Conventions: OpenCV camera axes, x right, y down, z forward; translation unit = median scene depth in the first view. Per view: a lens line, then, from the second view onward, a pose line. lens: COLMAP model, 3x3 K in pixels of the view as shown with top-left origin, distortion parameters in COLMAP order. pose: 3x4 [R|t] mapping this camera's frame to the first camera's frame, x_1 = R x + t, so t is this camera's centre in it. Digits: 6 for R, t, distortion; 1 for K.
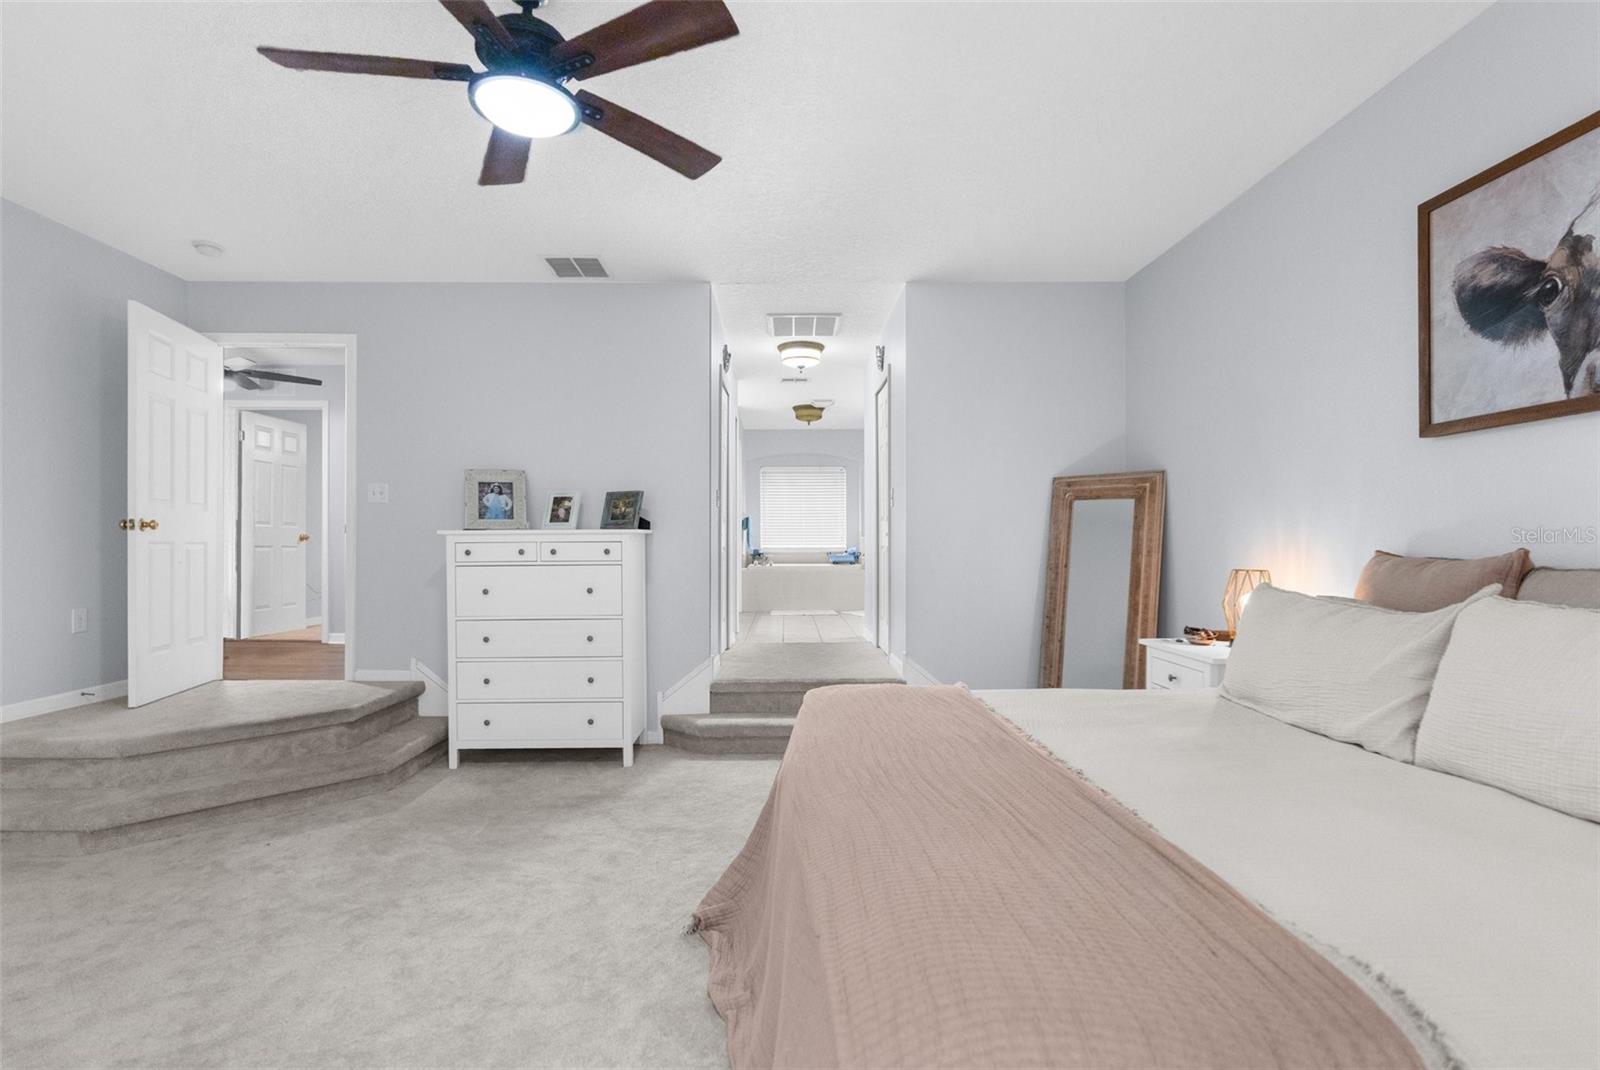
lens RADIAL K [[751.2, 0, 800.0], [0, 751.2, 535.0], [0, 0, 1]] dist [-0.001166, 0.000009]
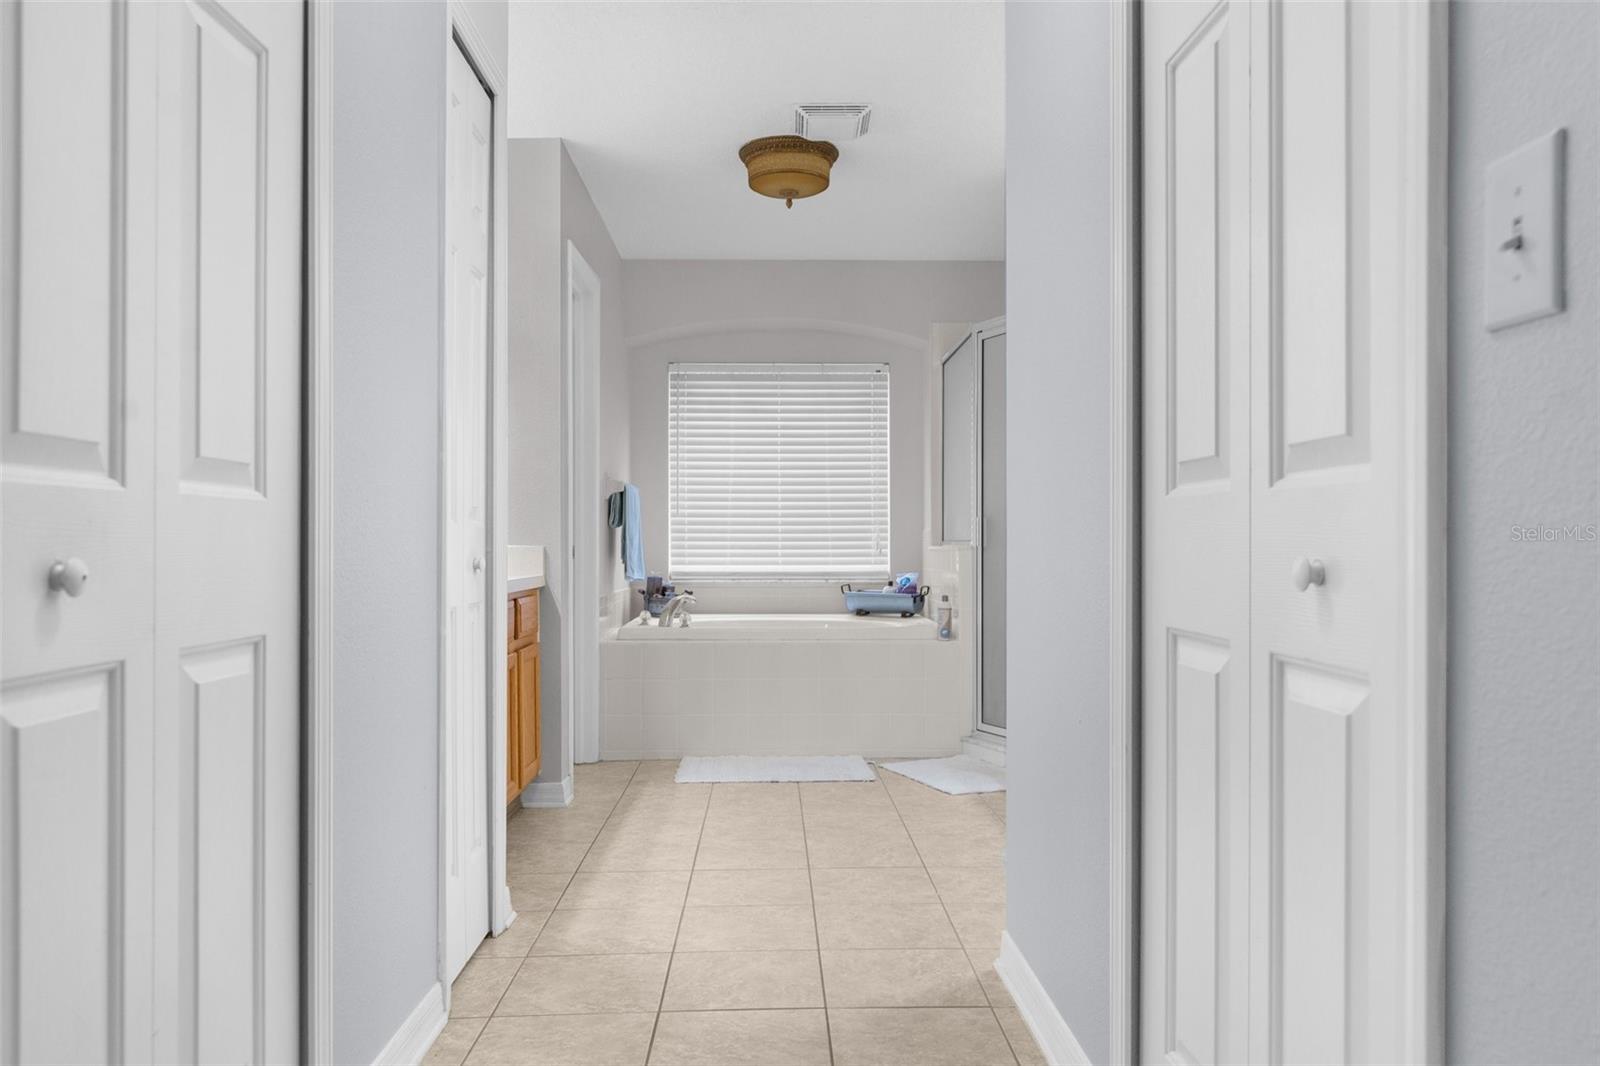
lens RADIAL K [[1150.2, 0, 800.0], [0, 1150.2, 533.0], [0, 0, 1]] dist [-0.000046, -0.000021]
pose [[0.999947, 0.001491, 0.010216, 0.038259], [-0.001556, 0.999978, 0.006430, -0.027345], [-0.010206, -0.006445, 0.999927, 1.640953]]
